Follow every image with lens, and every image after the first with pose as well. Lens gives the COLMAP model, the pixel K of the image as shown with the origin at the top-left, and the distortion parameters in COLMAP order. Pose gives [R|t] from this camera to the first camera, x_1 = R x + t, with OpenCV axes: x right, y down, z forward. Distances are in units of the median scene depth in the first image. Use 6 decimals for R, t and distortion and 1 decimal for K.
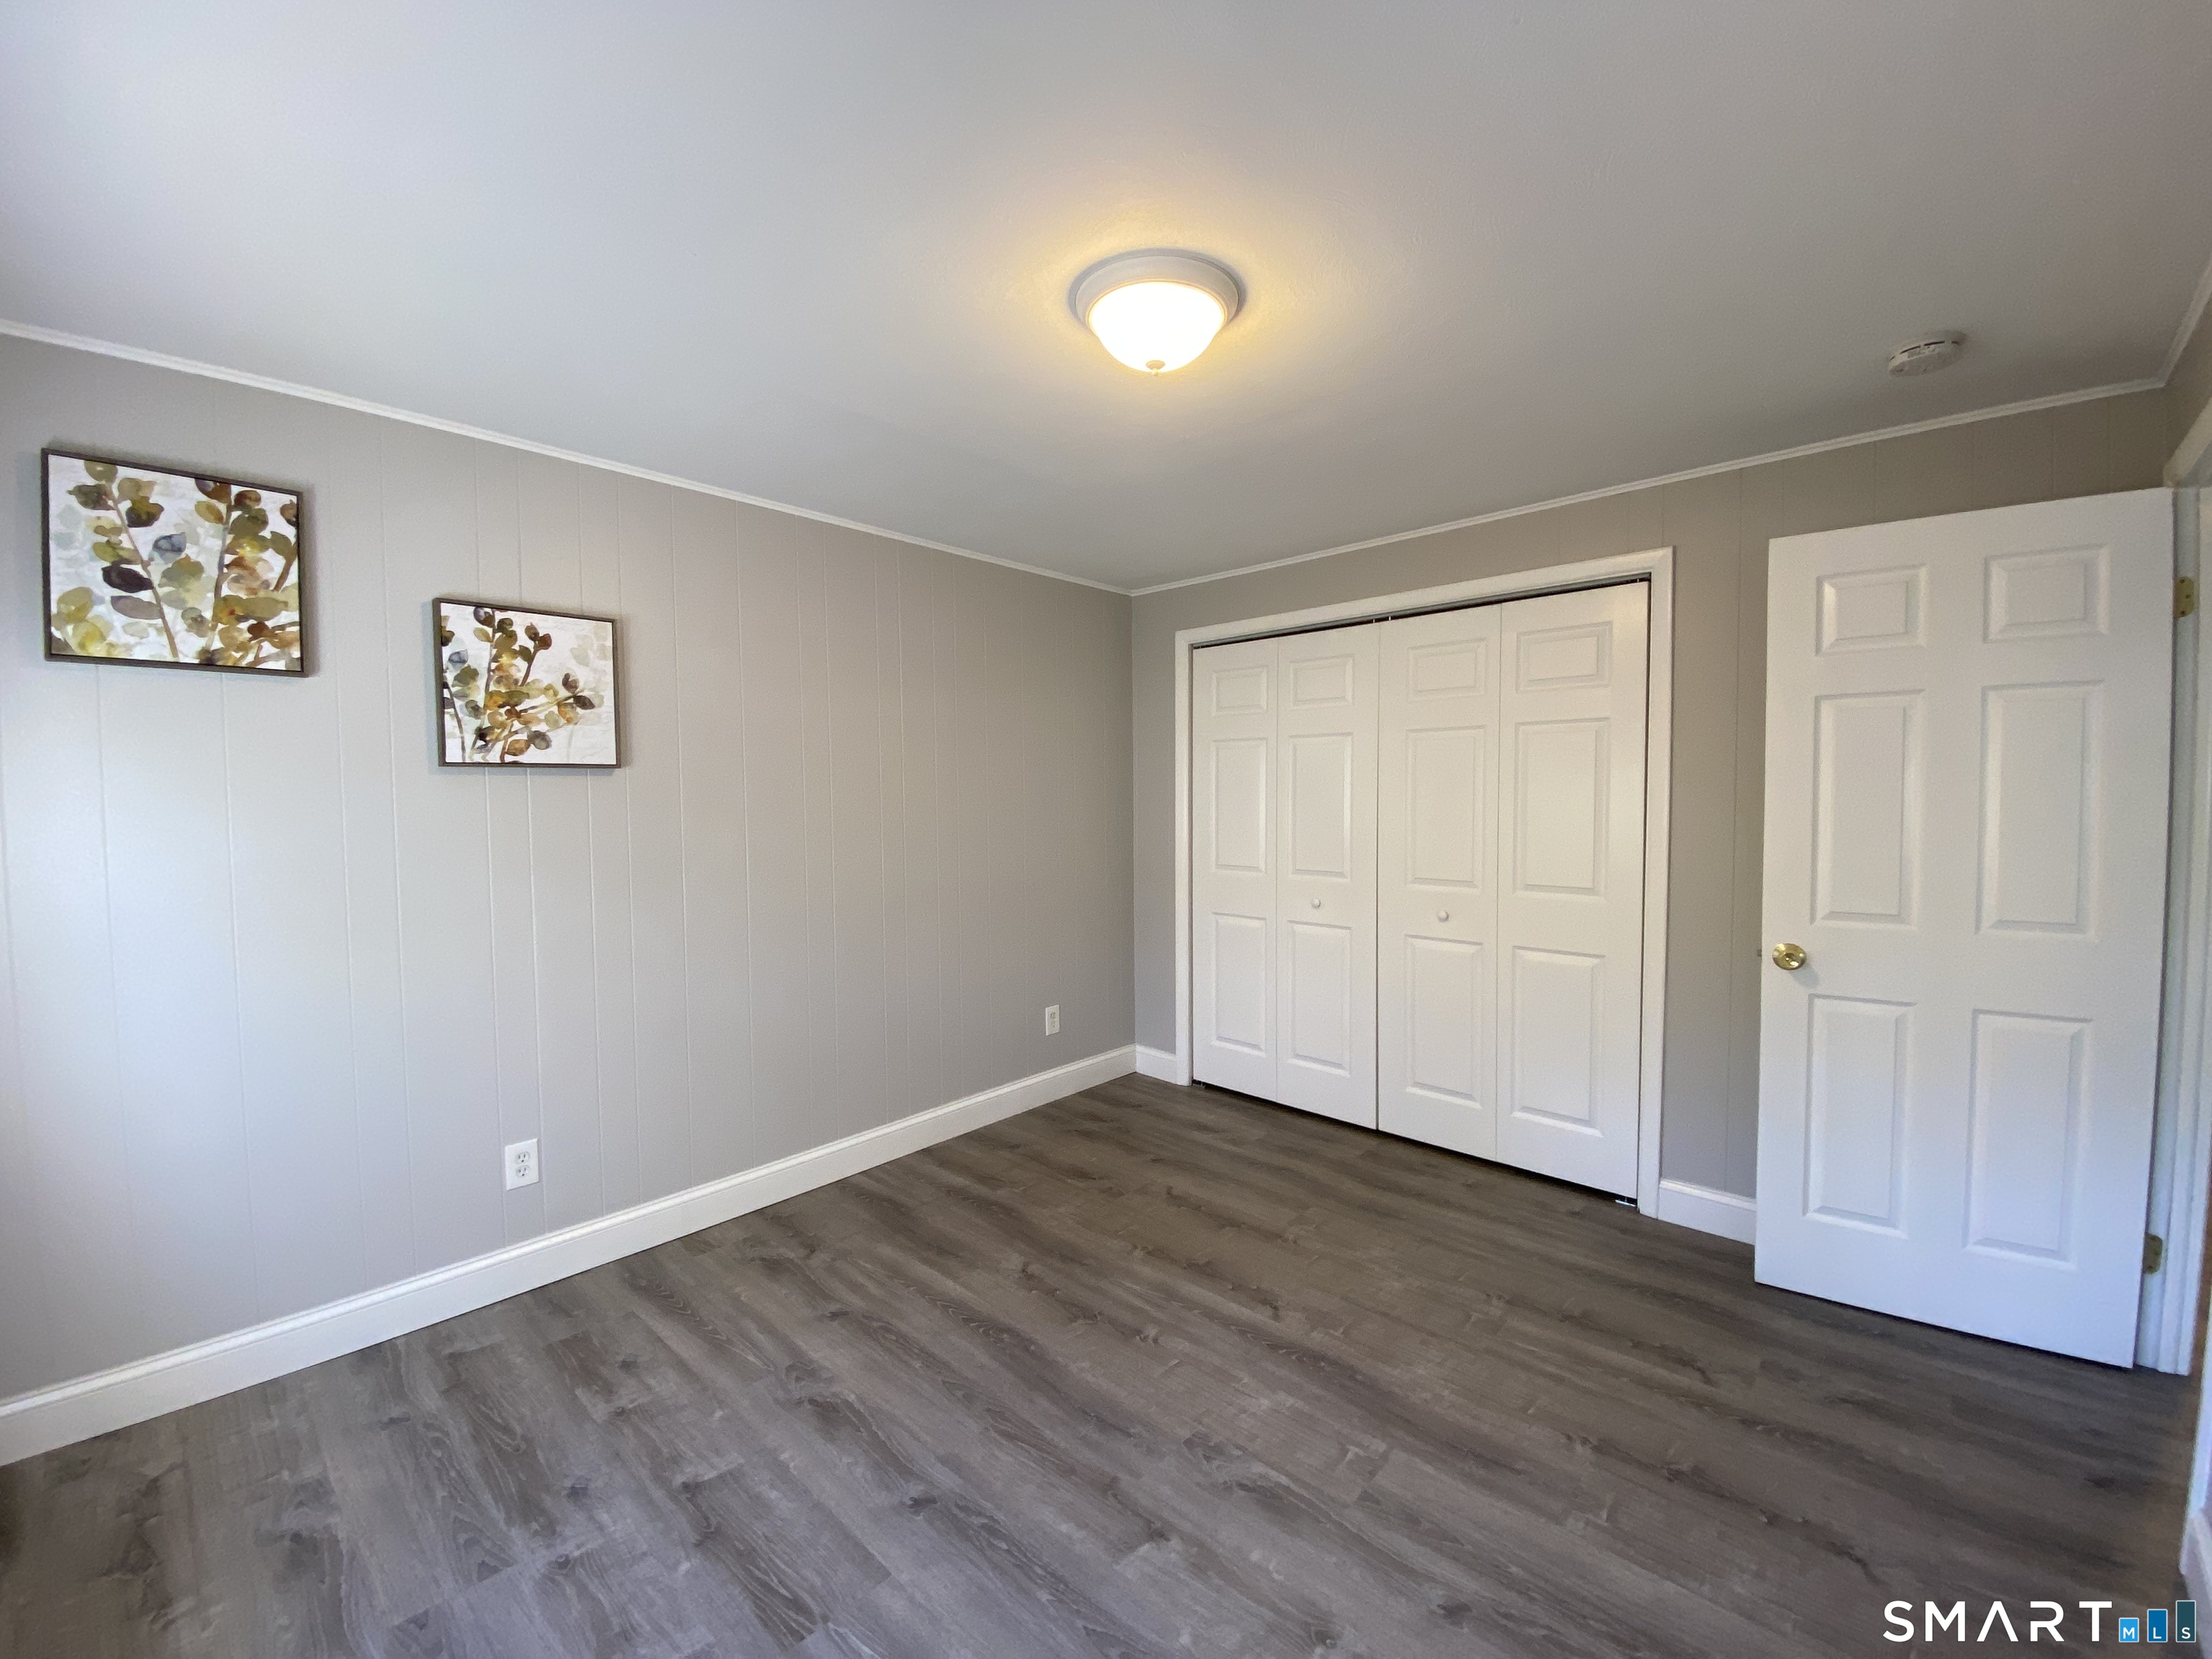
lens RADIAL K [[863.7, 0, 1114.6], [0, 863.7, 832.1], [0, 0, 1]] dist [0.061196, -0.033488]
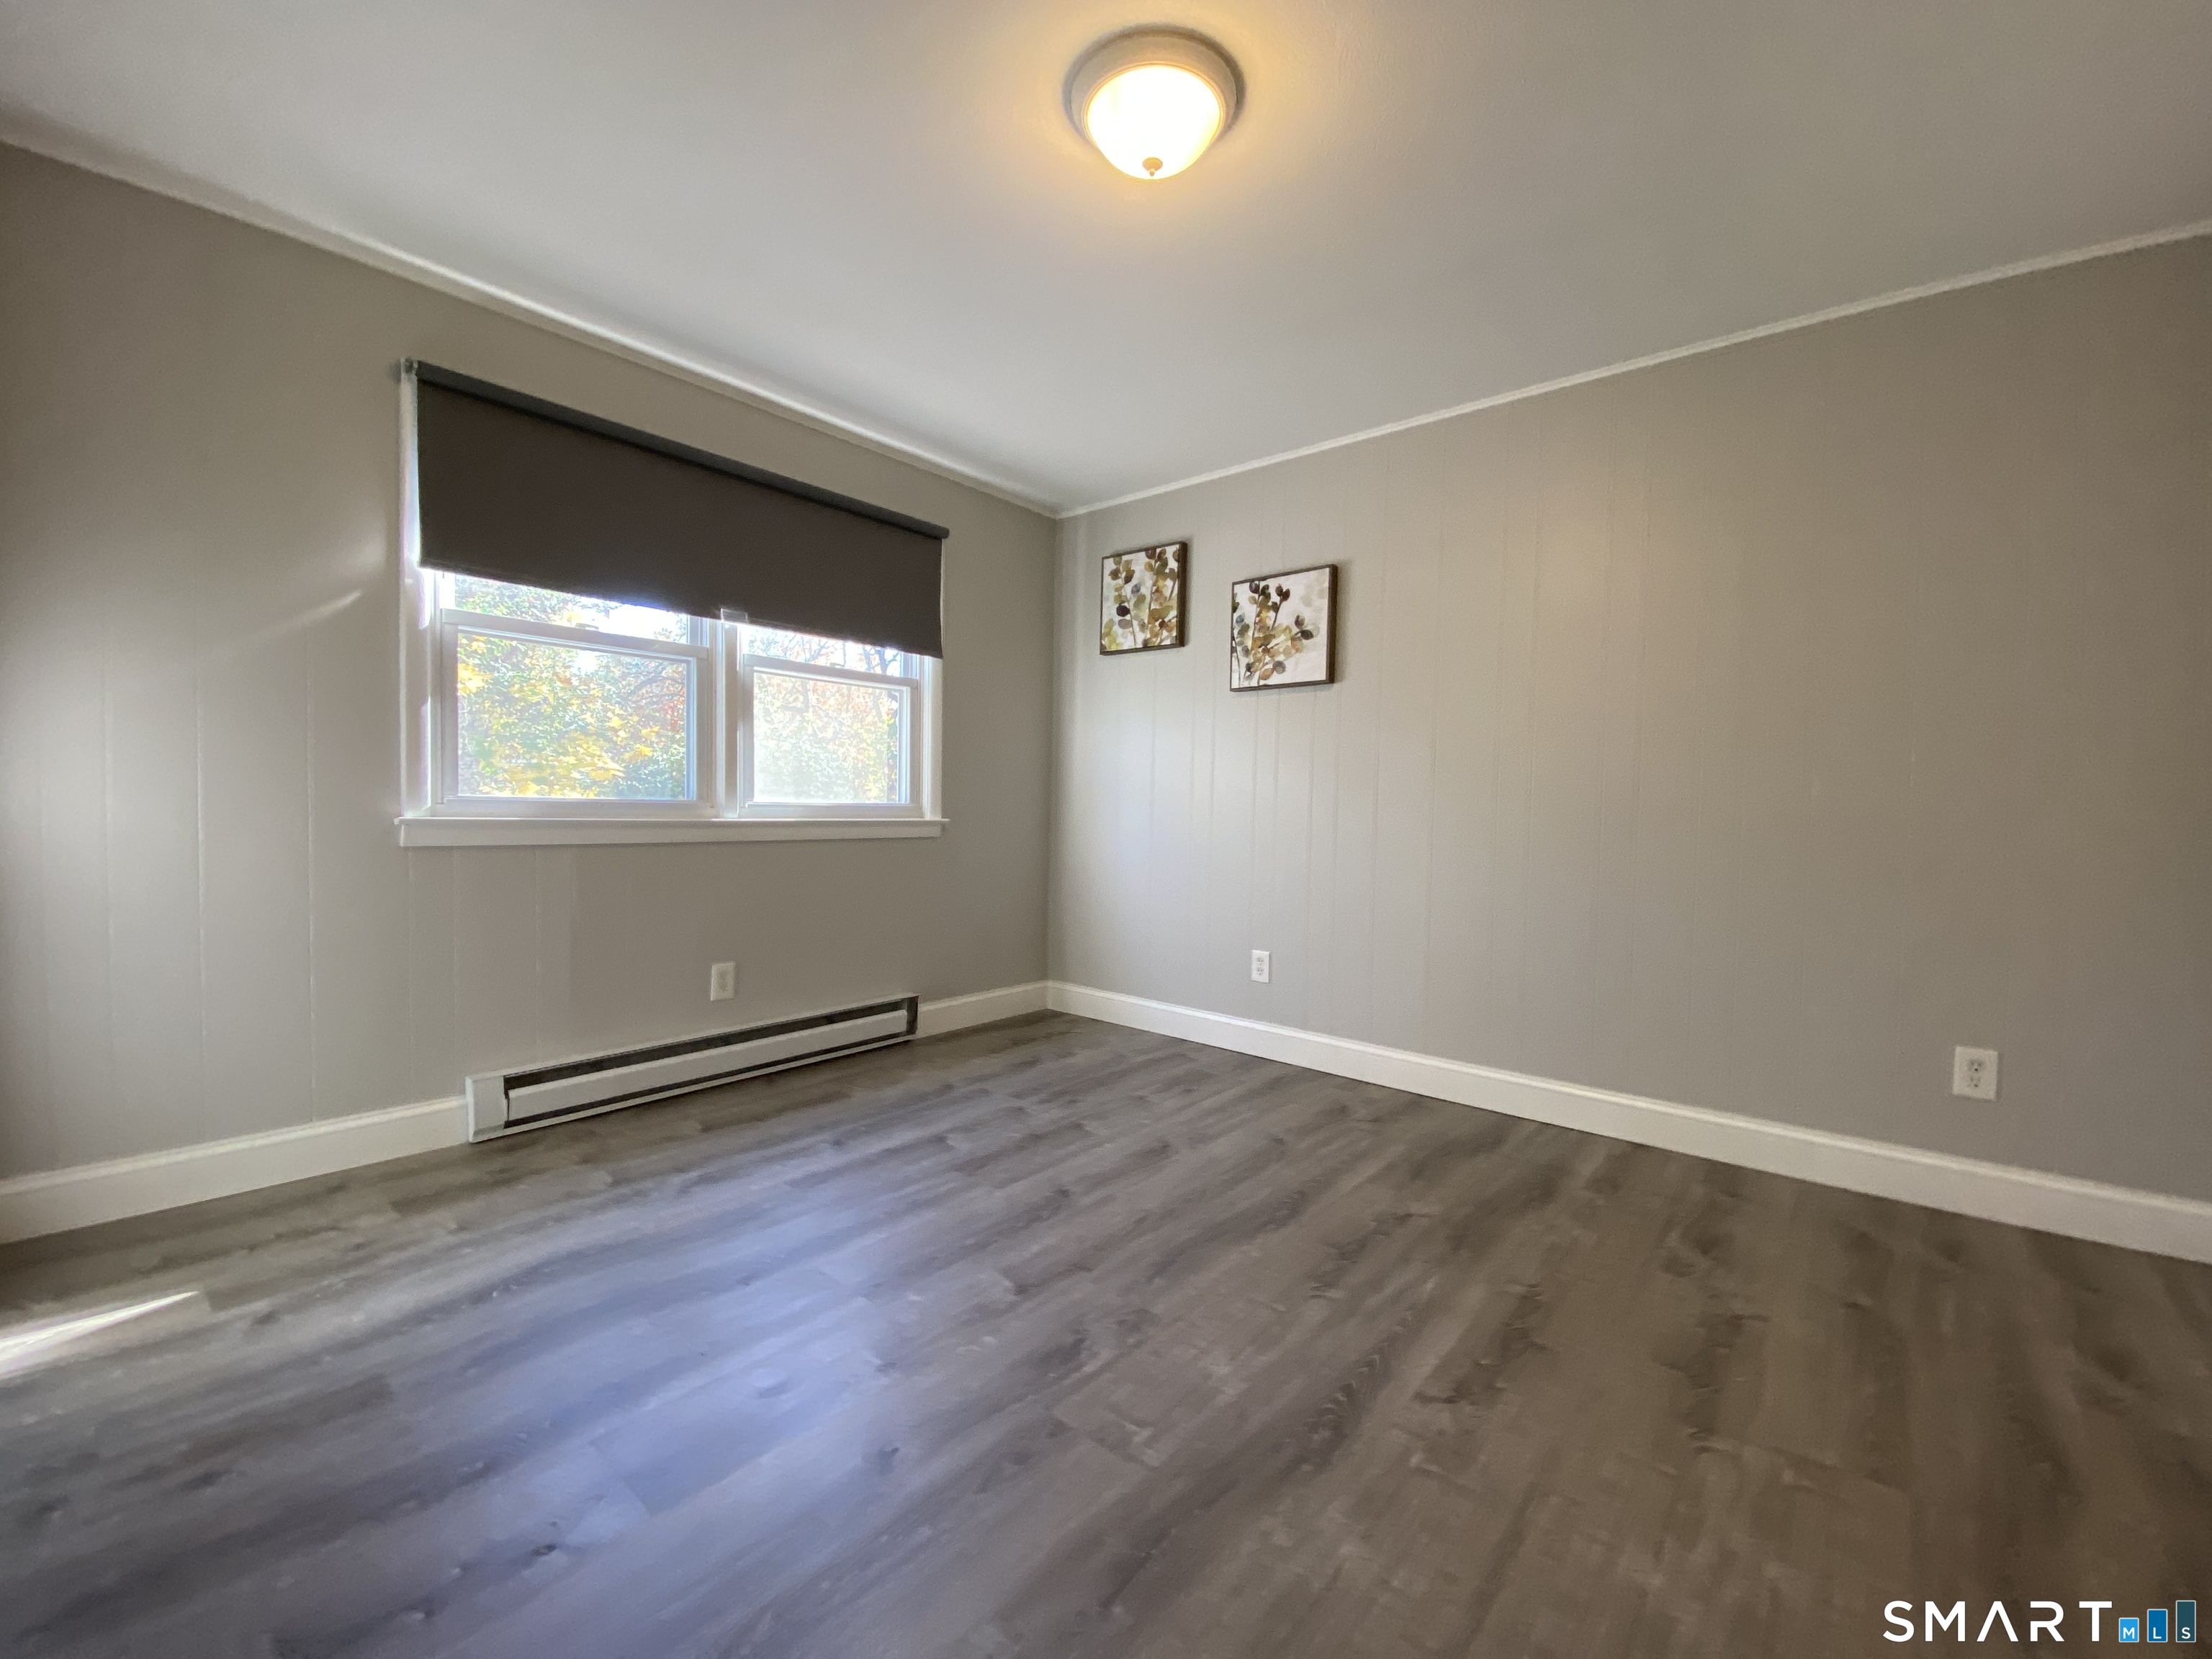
lens RADIAL K [[863.7, 0, 1114.6], [0, 863.7, 832.1], [0, 0, 1]] dist [0.061196, -0.033488]
pose [[0.086787, 0.038120, -0.995497, 0.746083], [-0.058393, 0.997744, 0.033115, 0.133600], [0.994514, 0.055256, 0.088817, 0.671100]]
